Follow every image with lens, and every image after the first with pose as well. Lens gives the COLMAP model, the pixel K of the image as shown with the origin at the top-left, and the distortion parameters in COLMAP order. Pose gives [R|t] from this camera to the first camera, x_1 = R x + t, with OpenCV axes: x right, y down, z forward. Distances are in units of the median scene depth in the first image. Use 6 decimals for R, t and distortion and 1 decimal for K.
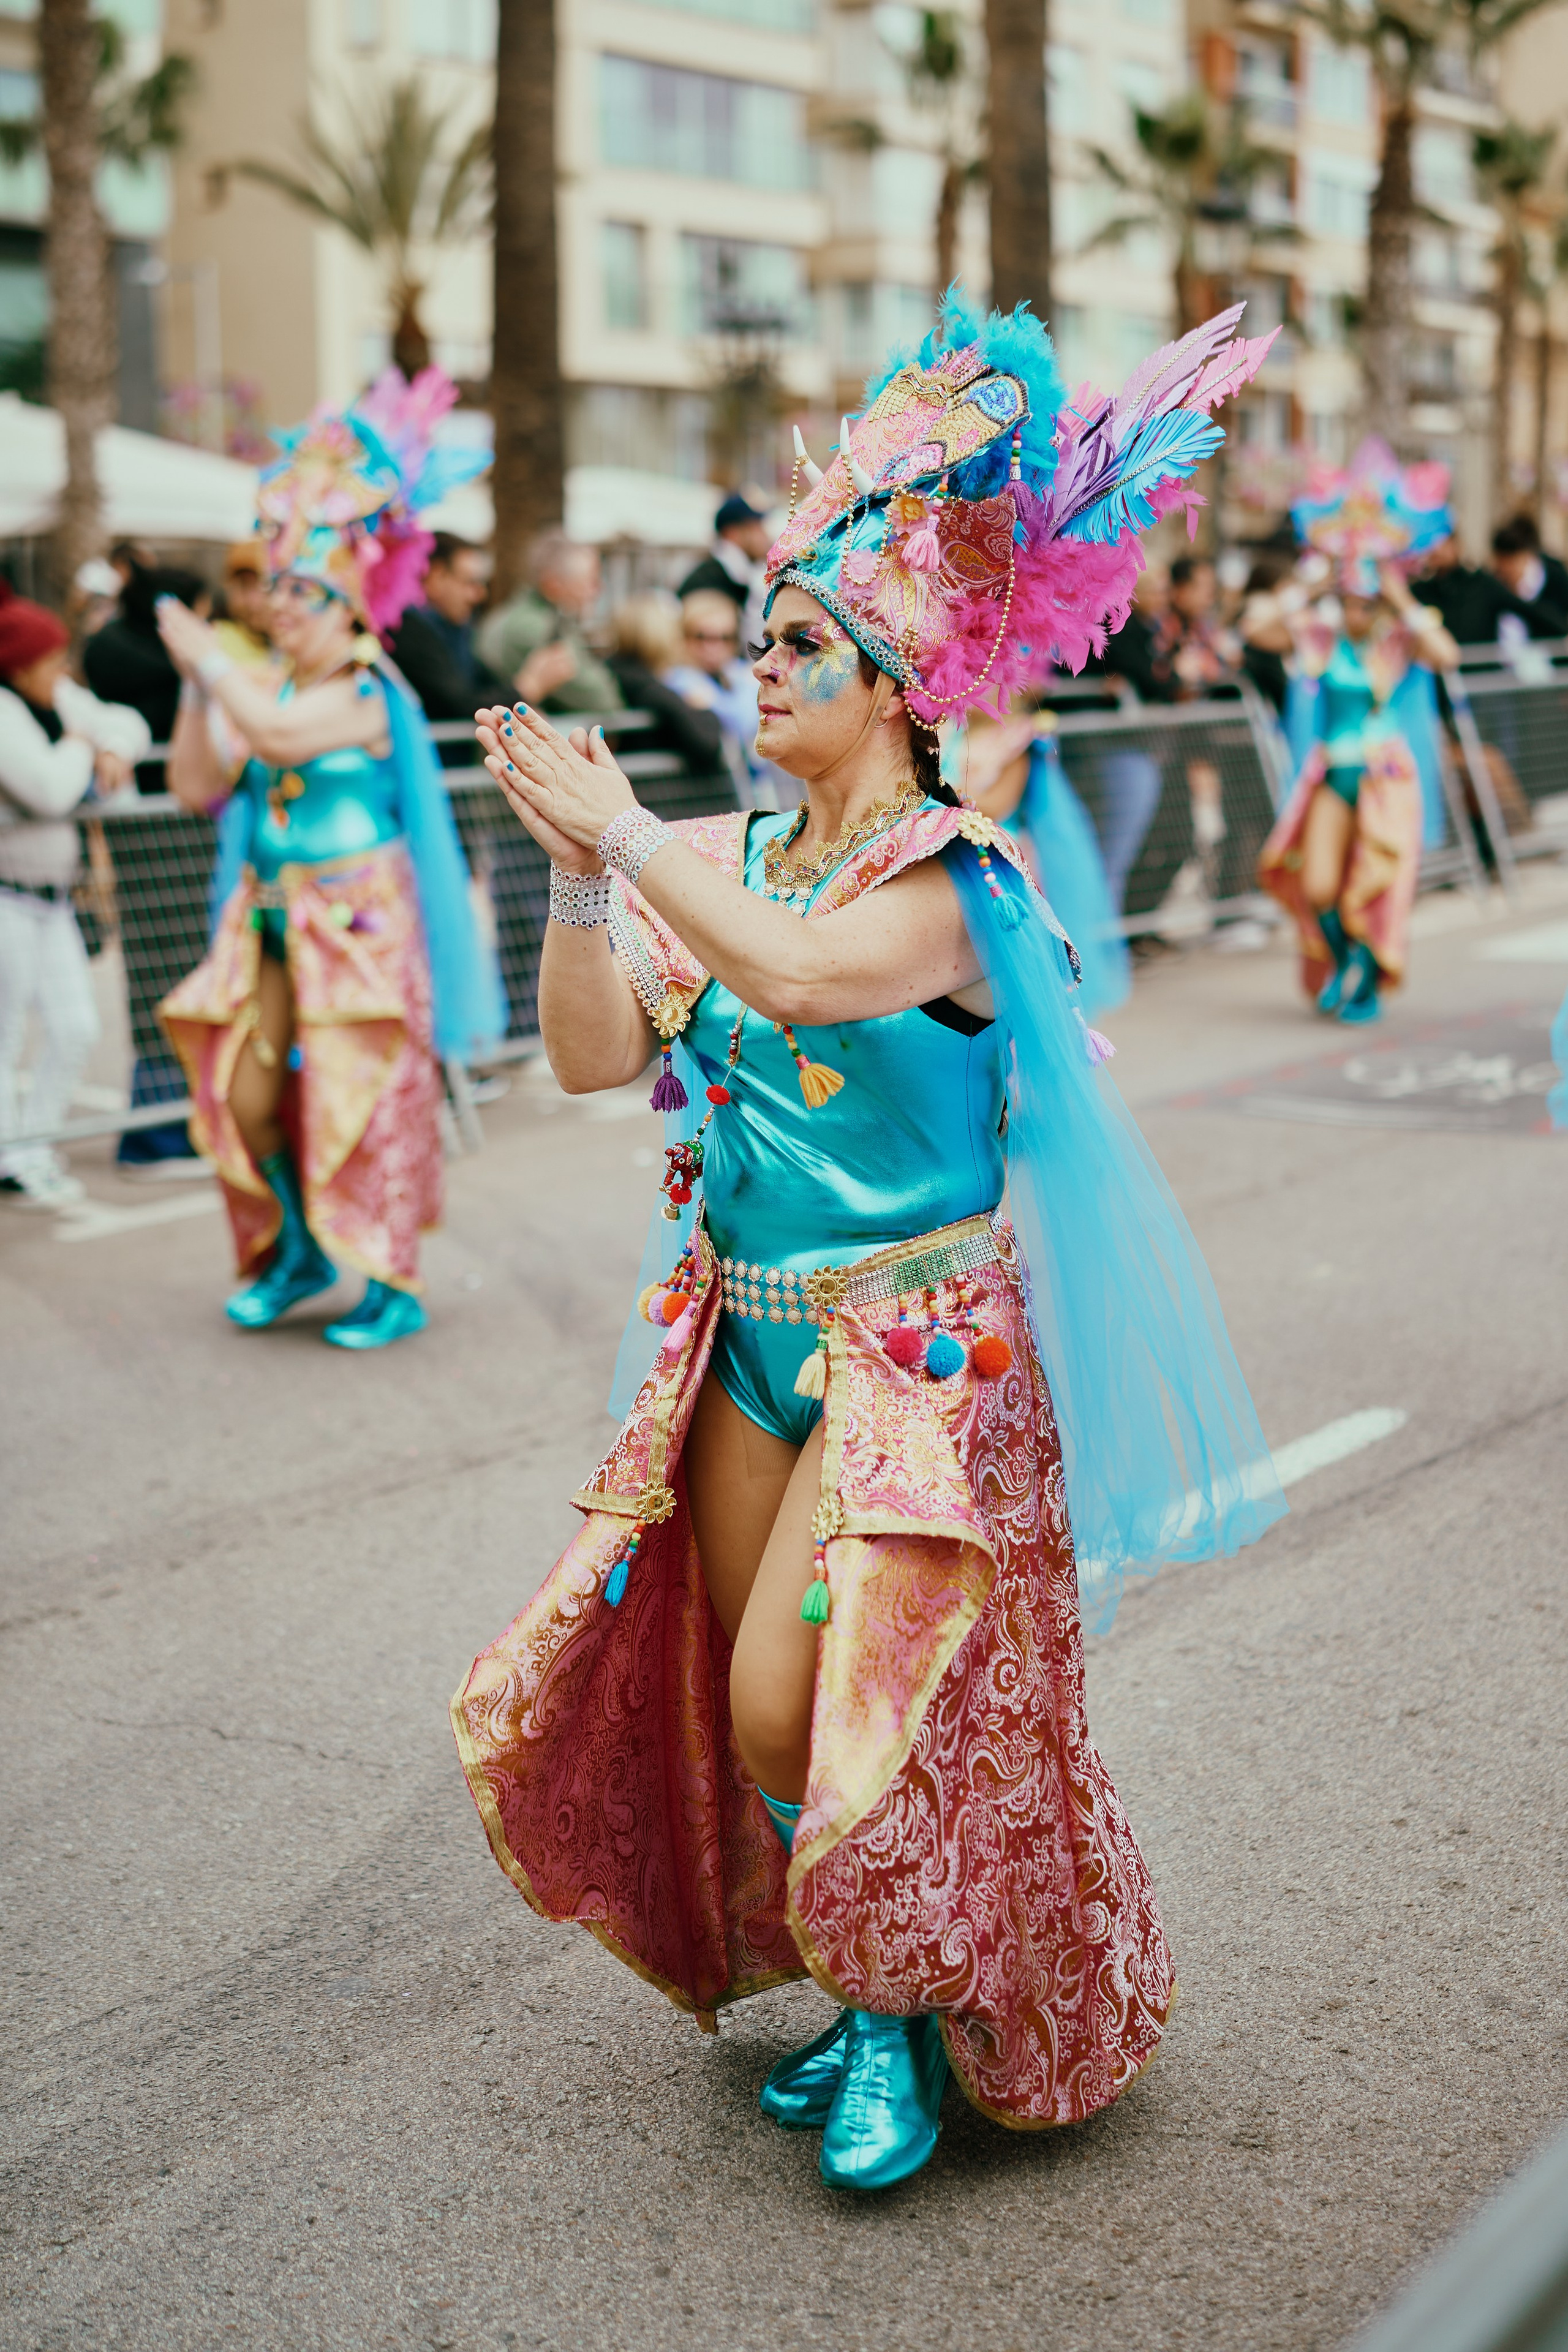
lens RADIAL K [[3511.8, 0, 777.7], [0, 3511.8, 1173.8], [0, 0, 1]] dist [0.027639, 0.000000]
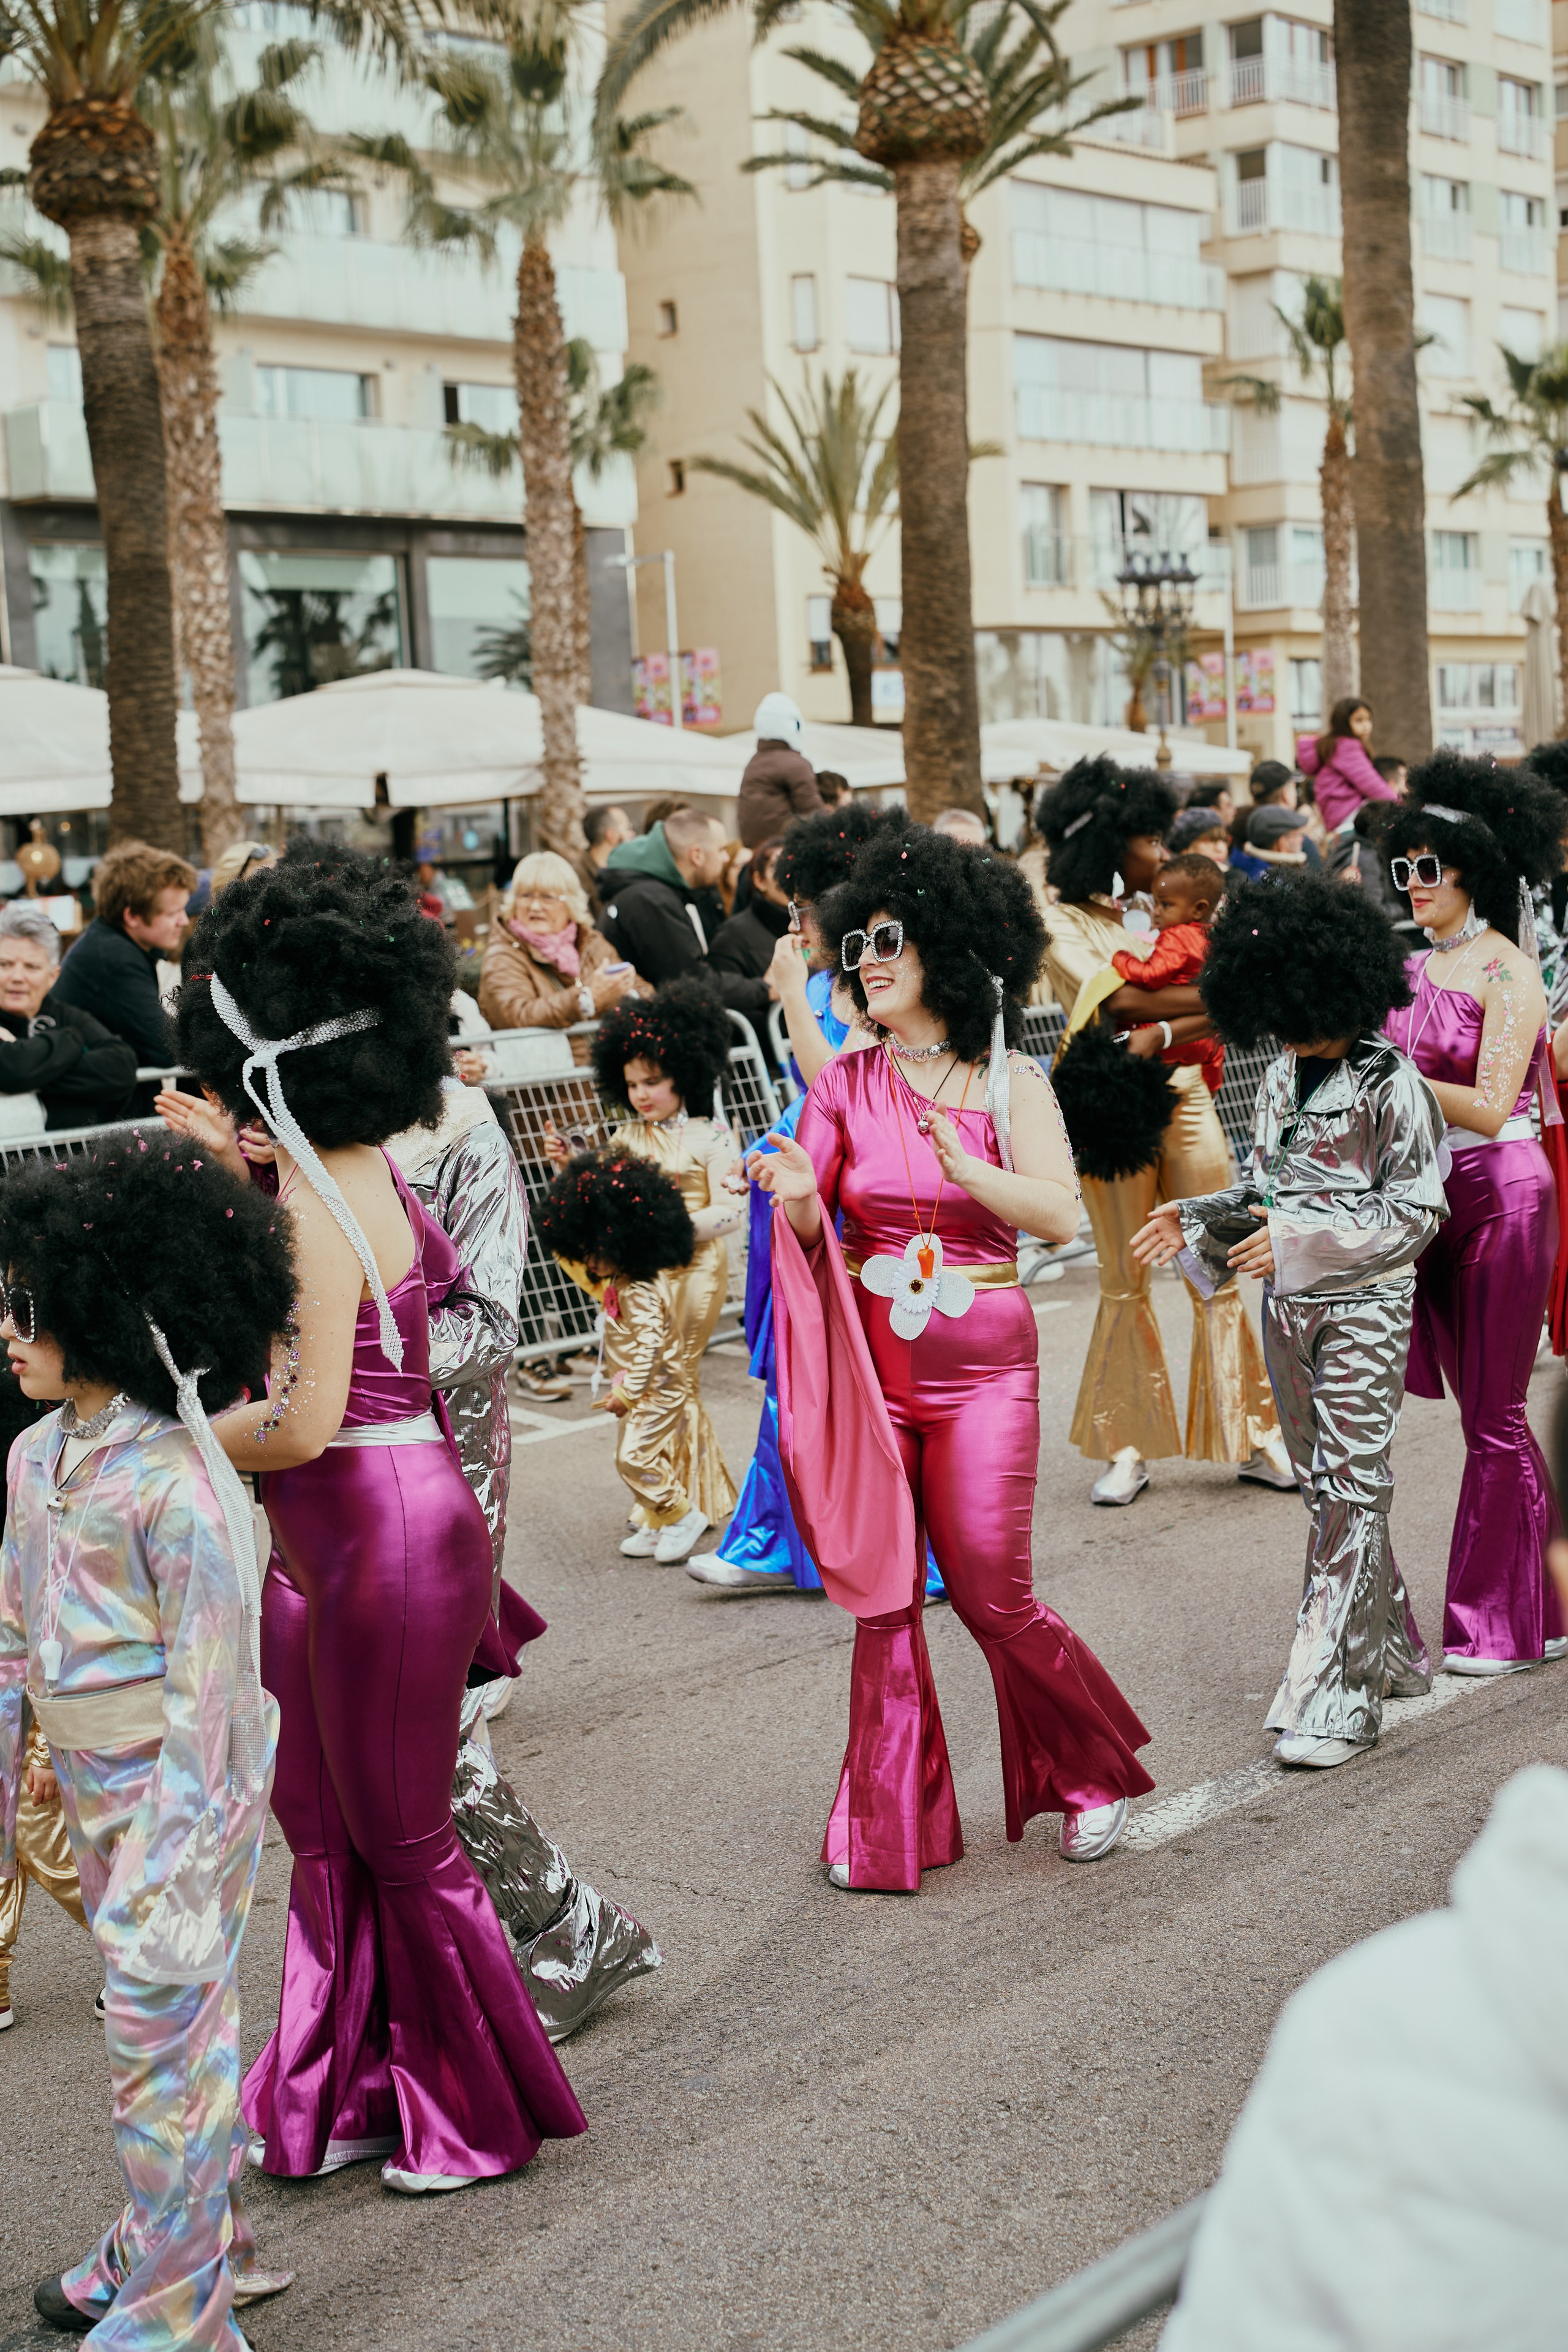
lens RADIAL K [[3275.5, 0, 730.2], [0, 3275.5, 1181.3], [0, 0, 1]] dist [0.023405, 0.000000]
pose [[0.988125, -0.028492, -0.150984, 0.060787], [0.020924, 0.998455, -0.051476, -0.020501], [0.152218, 0.047705, 0.987195, -0.124396]]
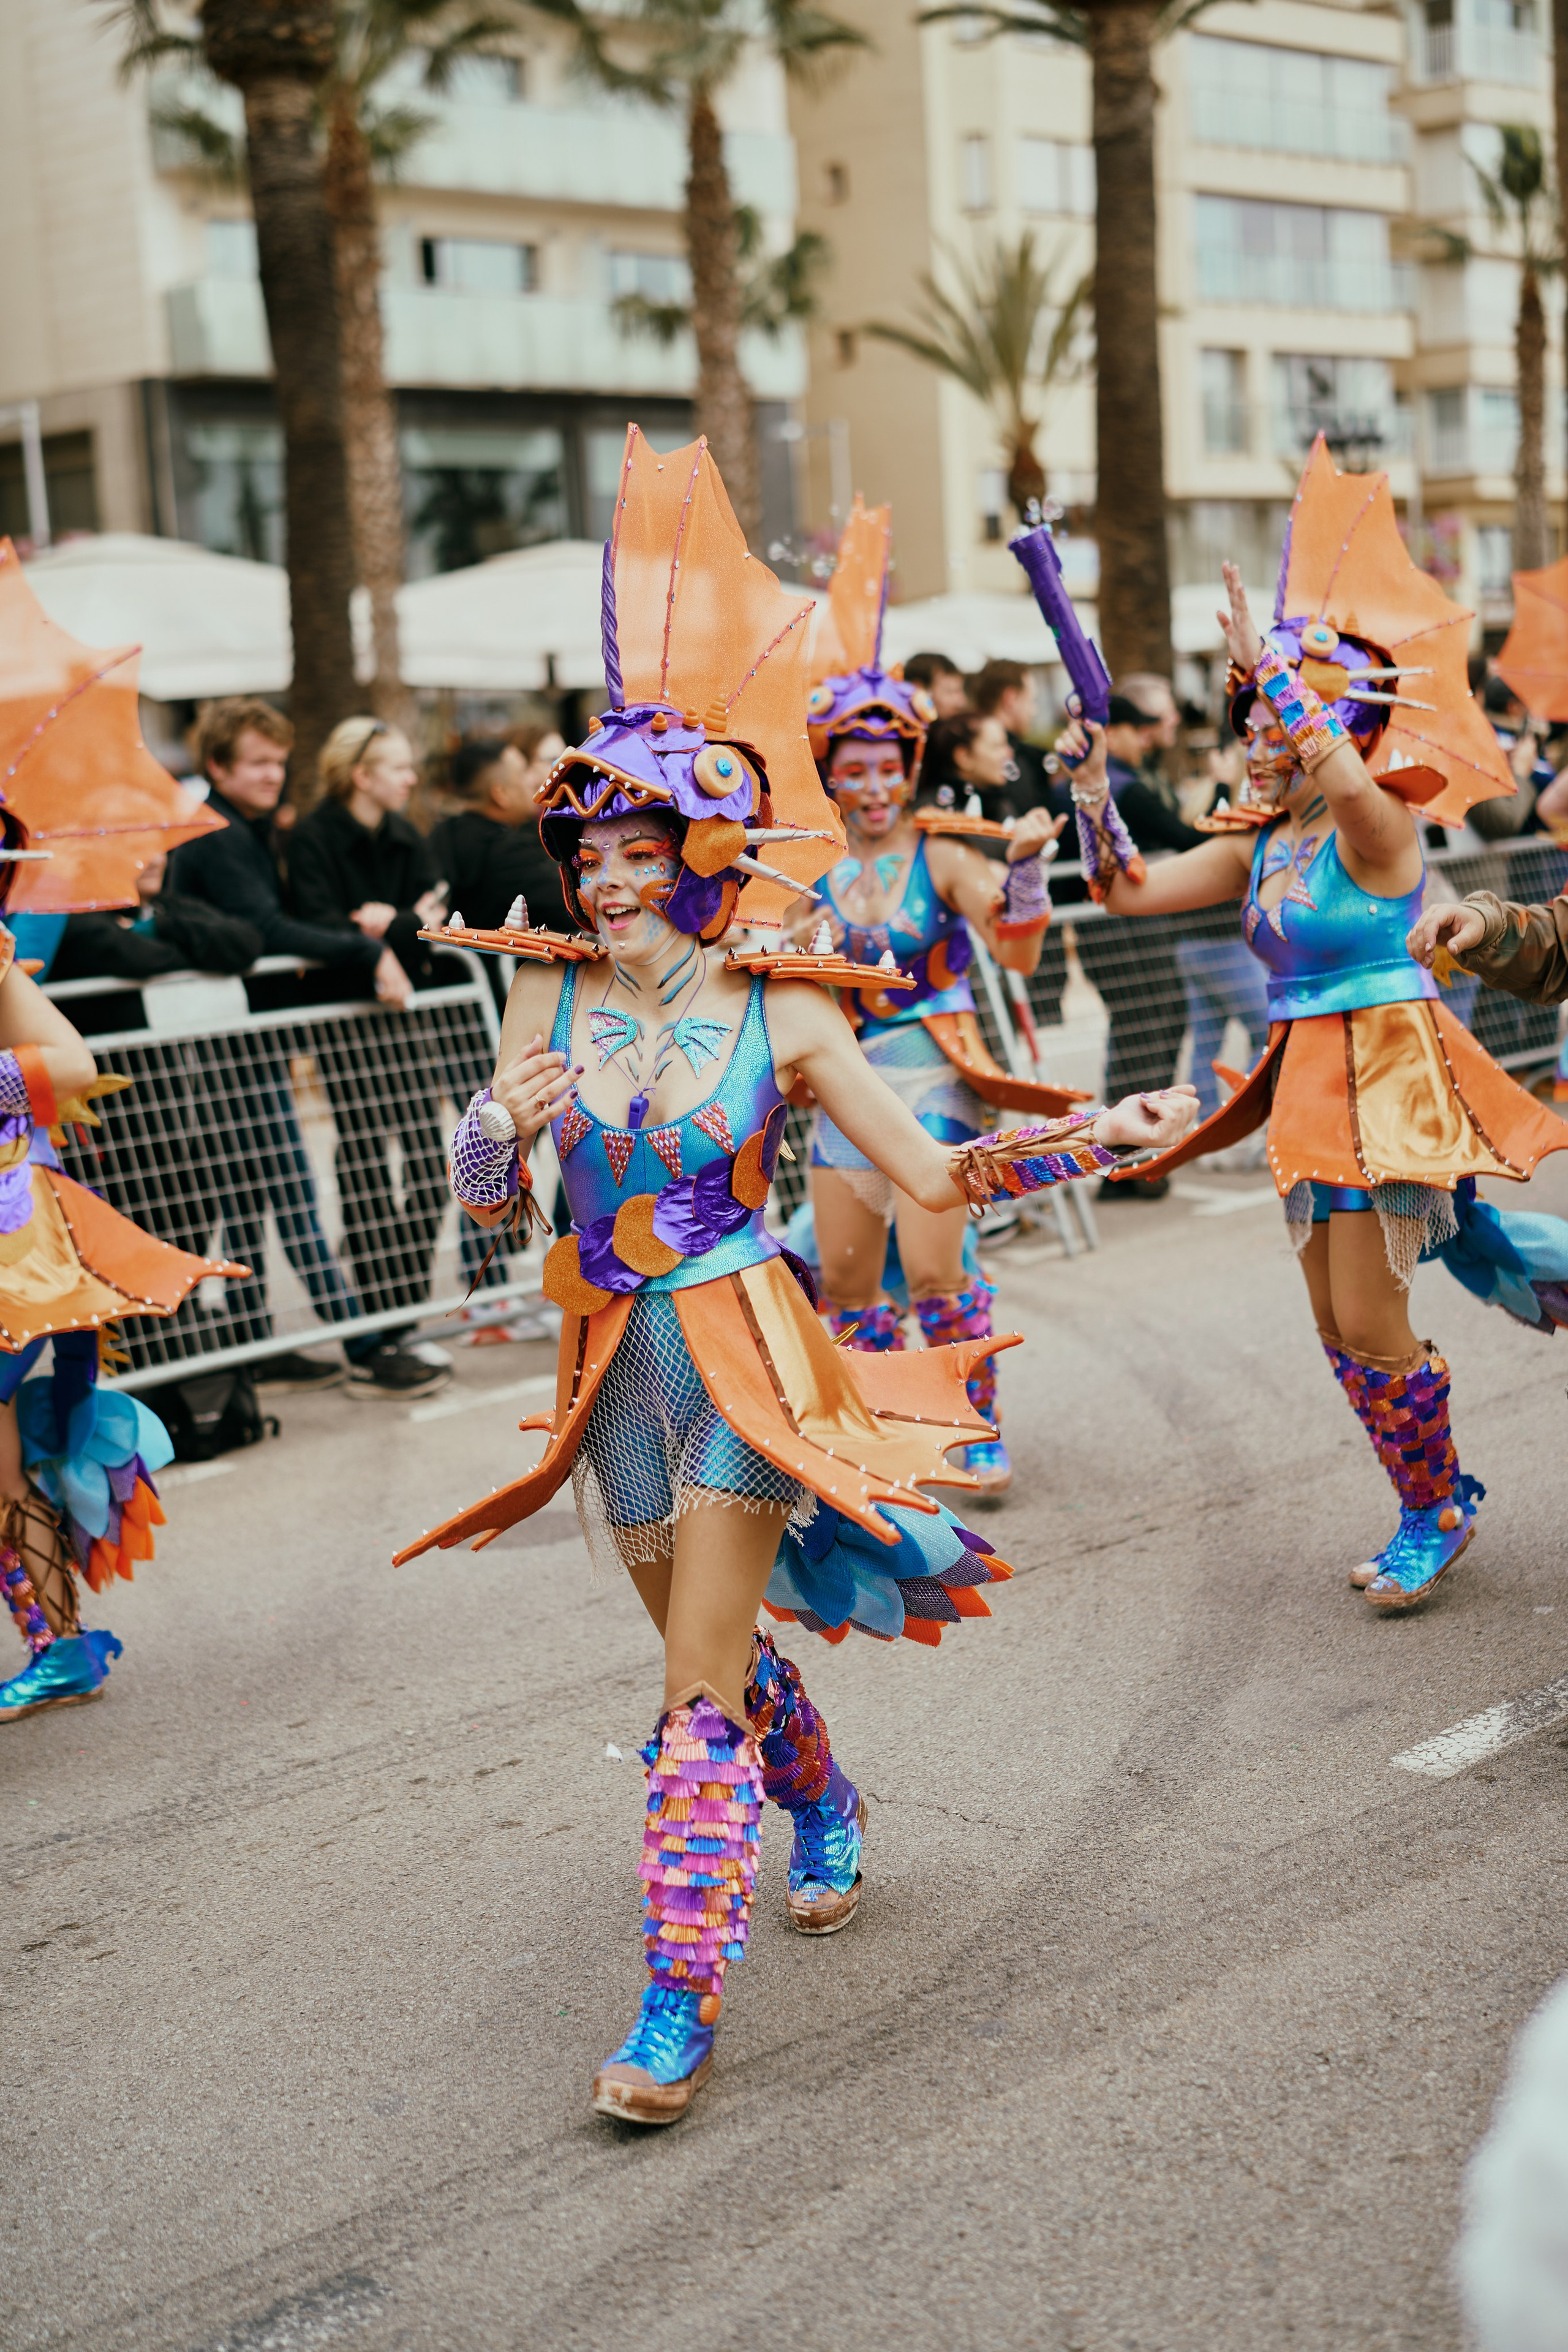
lens RADIAL K [[3275.5, 0, 744.3], [0, 3275.5, 1197.0], [0, 0, 1]] dist [0.023405, 0.000000]
pose [[0.980614, -0.025022, -0.194346, 0.012527], [0.023093, 0.999659, -0.012185, -0.025470], [0.194585, 0.007461, 0.980857, -0.060458]]
